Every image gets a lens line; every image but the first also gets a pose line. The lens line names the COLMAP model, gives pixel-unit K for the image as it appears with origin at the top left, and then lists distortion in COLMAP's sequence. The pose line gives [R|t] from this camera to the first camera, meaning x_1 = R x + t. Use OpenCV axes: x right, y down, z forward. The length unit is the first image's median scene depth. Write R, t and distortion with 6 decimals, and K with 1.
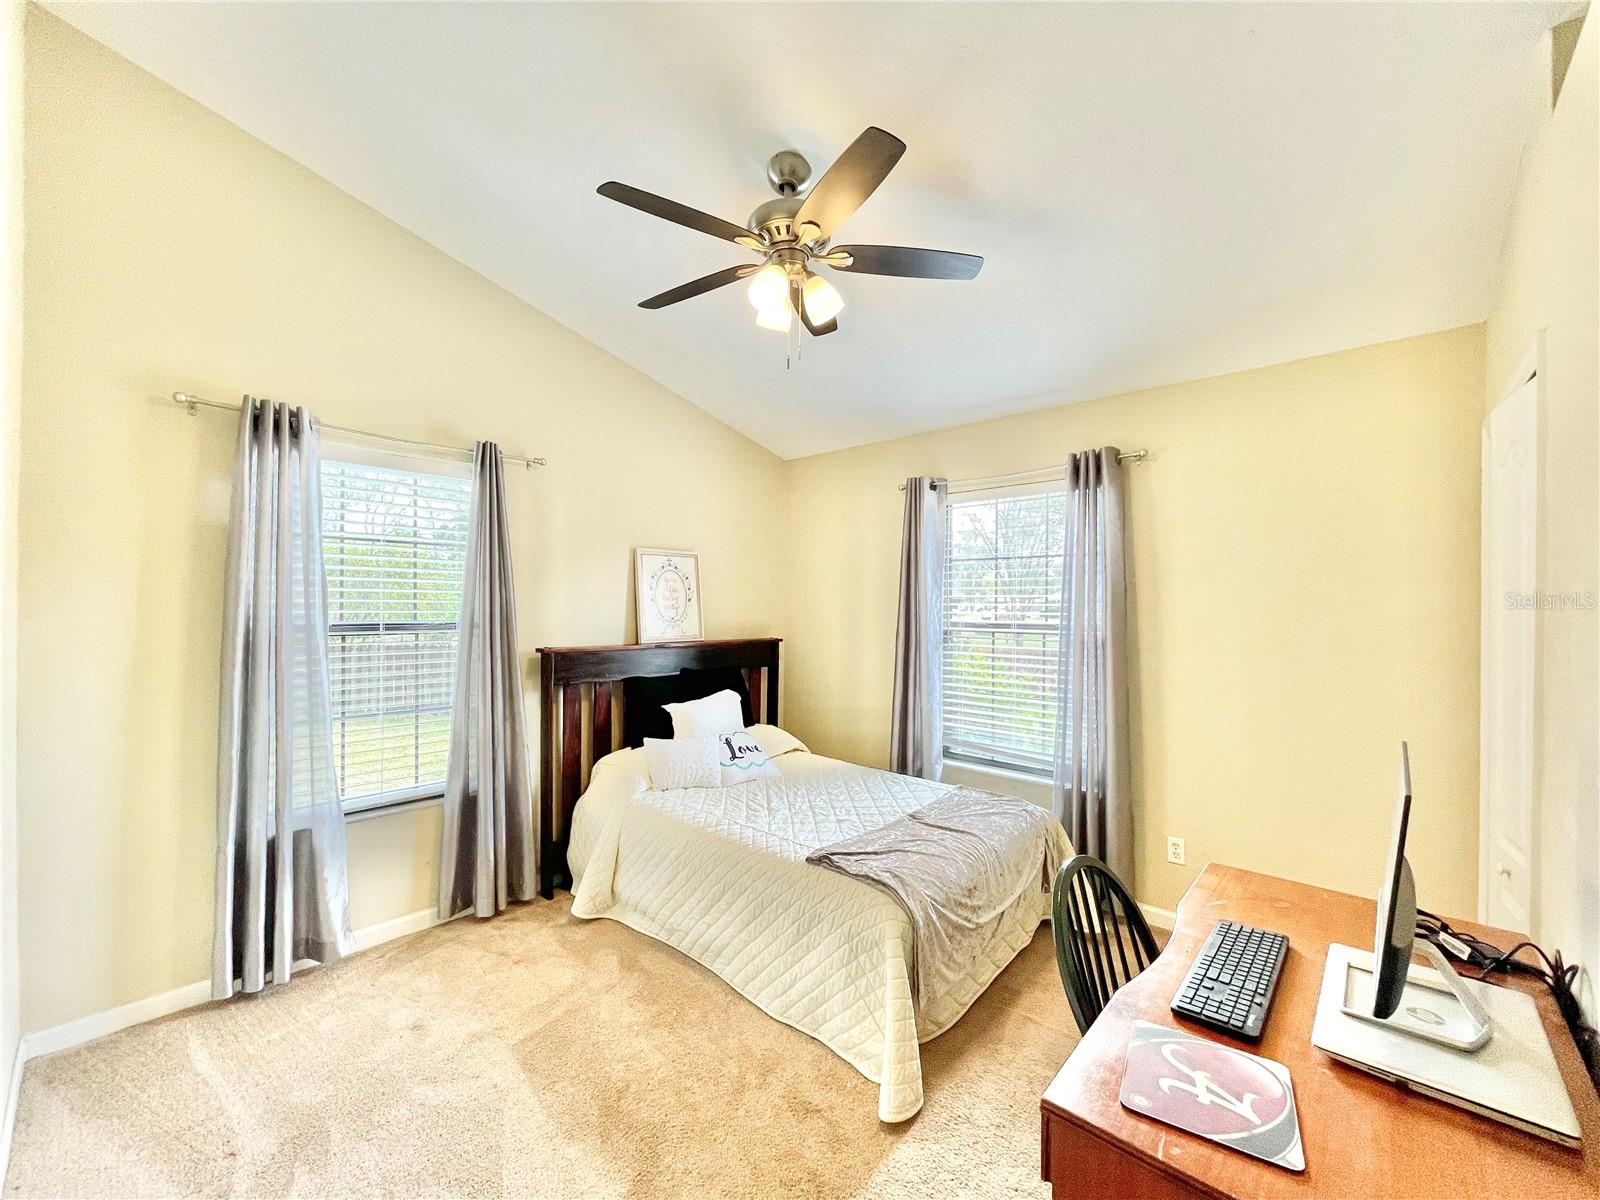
lens RADIAL K [[640.5, 0, 795.8], [0, 640.5, 608.4], [0, 0, 1]] dist [-0.002872, -0.000115]
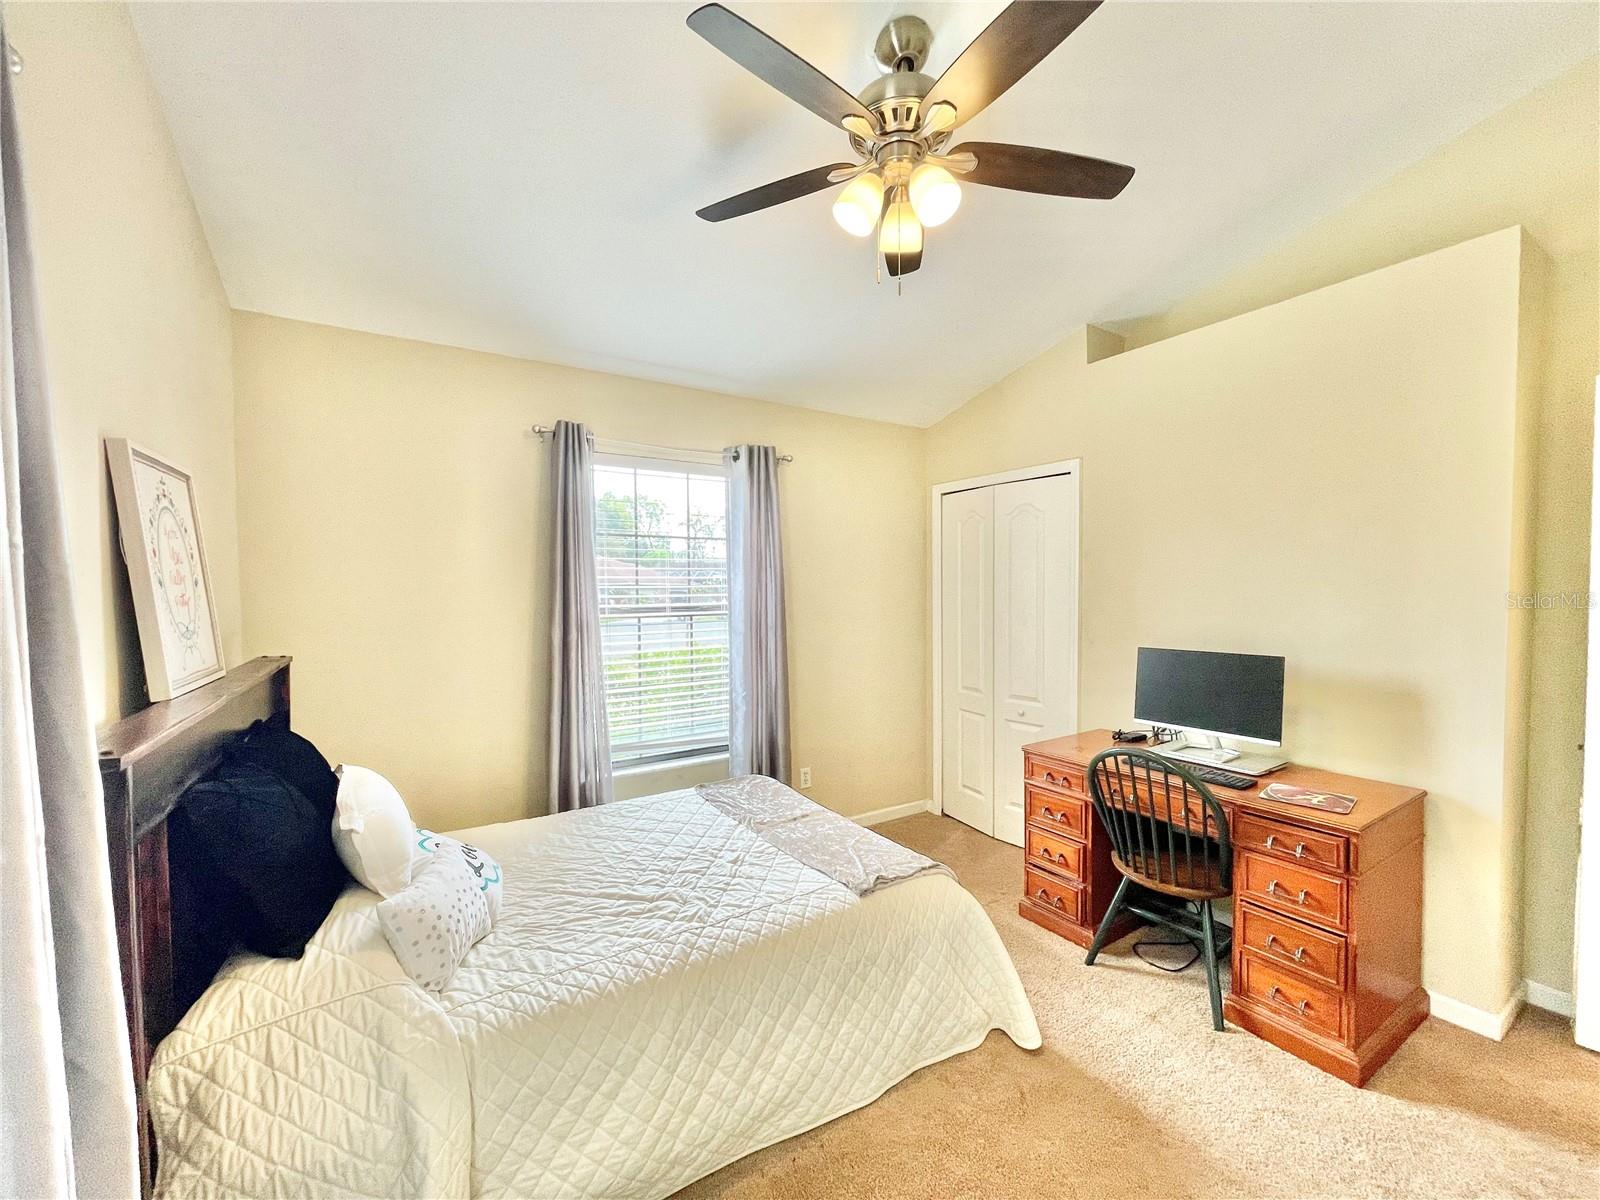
lens RADIAL K [[640.5, 0, 795.8], [0, 640.5, 608.4], [0, 0, 1]] dist [-0.002872, -0.000115]
pose [[0.263231, -0.039858, 0.963909, -0.584789], [0.011343, 0.999205, 0.038220, -0.007906], [-0.964666, 0.000873, 0.263474, 0.634223]]
